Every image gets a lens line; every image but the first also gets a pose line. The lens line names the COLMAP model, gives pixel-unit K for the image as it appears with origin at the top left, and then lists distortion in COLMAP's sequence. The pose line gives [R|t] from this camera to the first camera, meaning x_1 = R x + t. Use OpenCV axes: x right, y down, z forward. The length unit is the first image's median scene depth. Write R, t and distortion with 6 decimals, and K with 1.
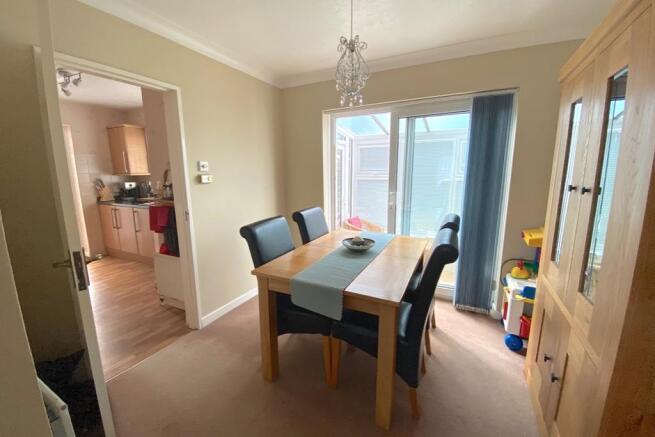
lens RADIAL K [[263.0, 0, 328.2], [0, 263.0, 215.4], [0, 0, 1]] dist [-0.006274, -0.006108]
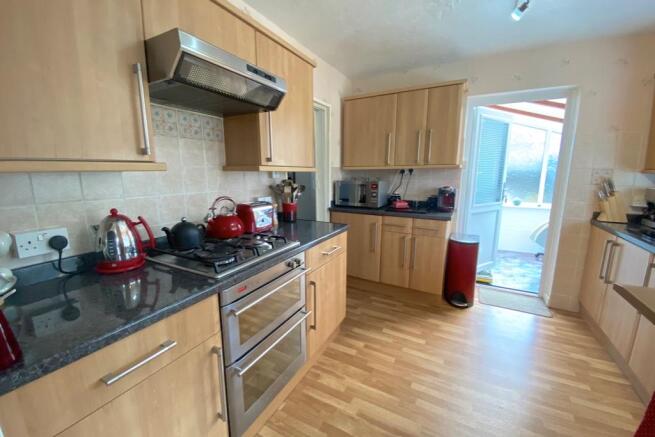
lens RADIAL K [[263.0, 0, 324.3], [0, 263.0, 219.0], [0, 0, 1]] dist [-0.006274, -0.006108]
pose [[-0.054731, 0.181152, -0.981931, -0.314779], [-0.160659, 0.968994, 0.187720, -0.066597], [0.985491, 0.168030, -0.023930, 0.452885]]
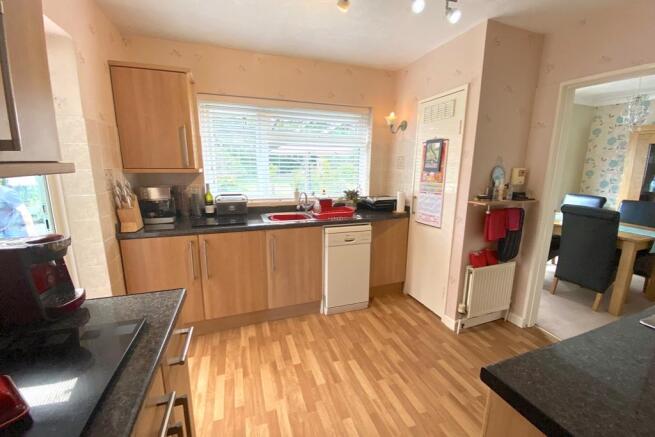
lens RADIAL K [[263.0, 0, 326.8], [0, 263.0, 220.3], [0, 0, 1]] dist [-0.006274, -0.006108]
pose [[0.698264, -0.127376, 0.704416, -0.933983], [0.103021, 0.991679, 0.077199, -0.072845], [-0.708388, 0.018664, 0.705576, 0.450234]]
